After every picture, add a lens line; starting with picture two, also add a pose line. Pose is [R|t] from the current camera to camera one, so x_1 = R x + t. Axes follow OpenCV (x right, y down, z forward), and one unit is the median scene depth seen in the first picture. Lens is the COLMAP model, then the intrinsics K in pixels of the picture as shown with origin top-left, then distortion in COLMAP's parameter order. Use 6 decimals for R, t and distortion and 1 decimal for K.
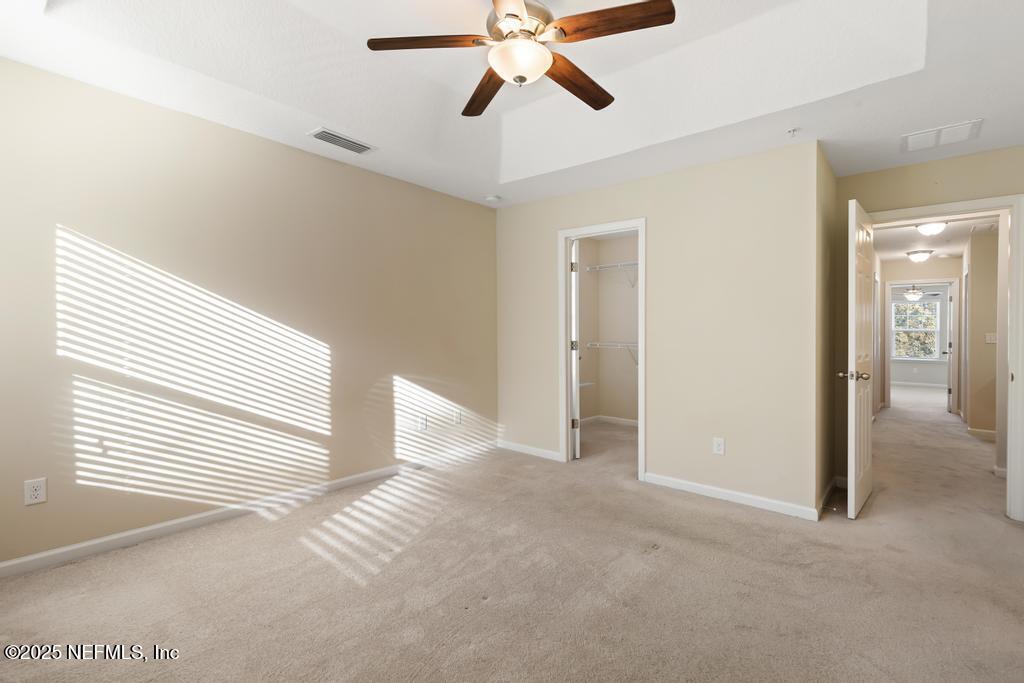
lens RADIAL K [[444.6, 0, 512.2], [0, 444.6, 334.4], [0, 0, 1]] dist [0.001058, 0.000151]
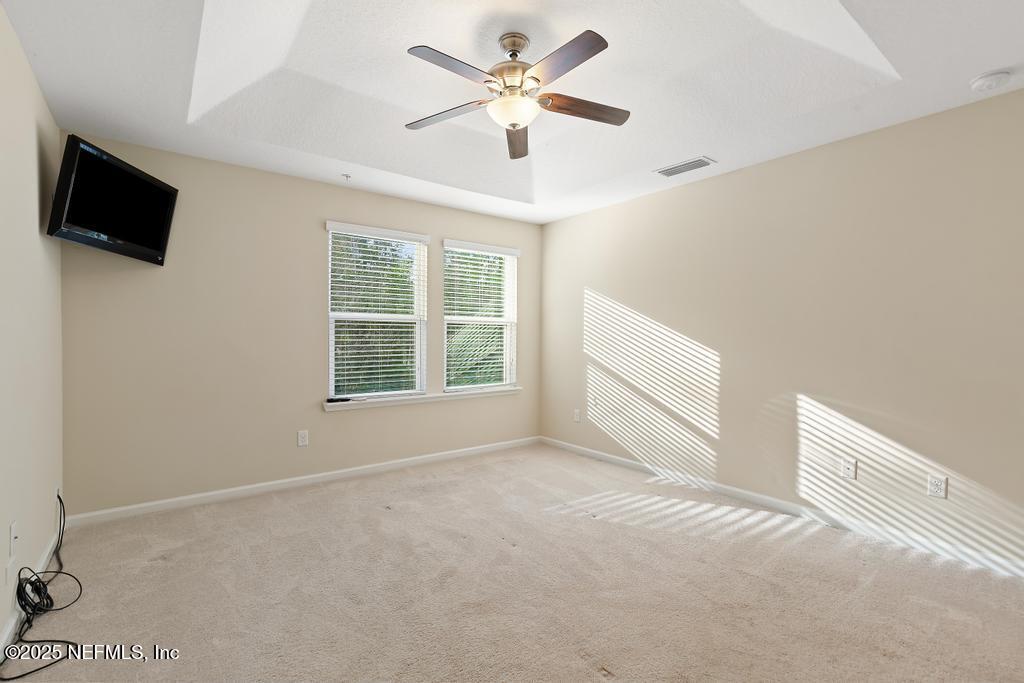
lens RADIAL K [[462.5, 0, 512.0], [0, 462.5, 341.5], [0, 0, 1]] dist [0.004043, 0.000416]
pose [[-0.180333, 0.004158, -0.983597, 0.757311], [-0.005259, 0.999973, 0.005191, -0.005879], [0.983592, 0.006109, -0.180306, 0.726528]]
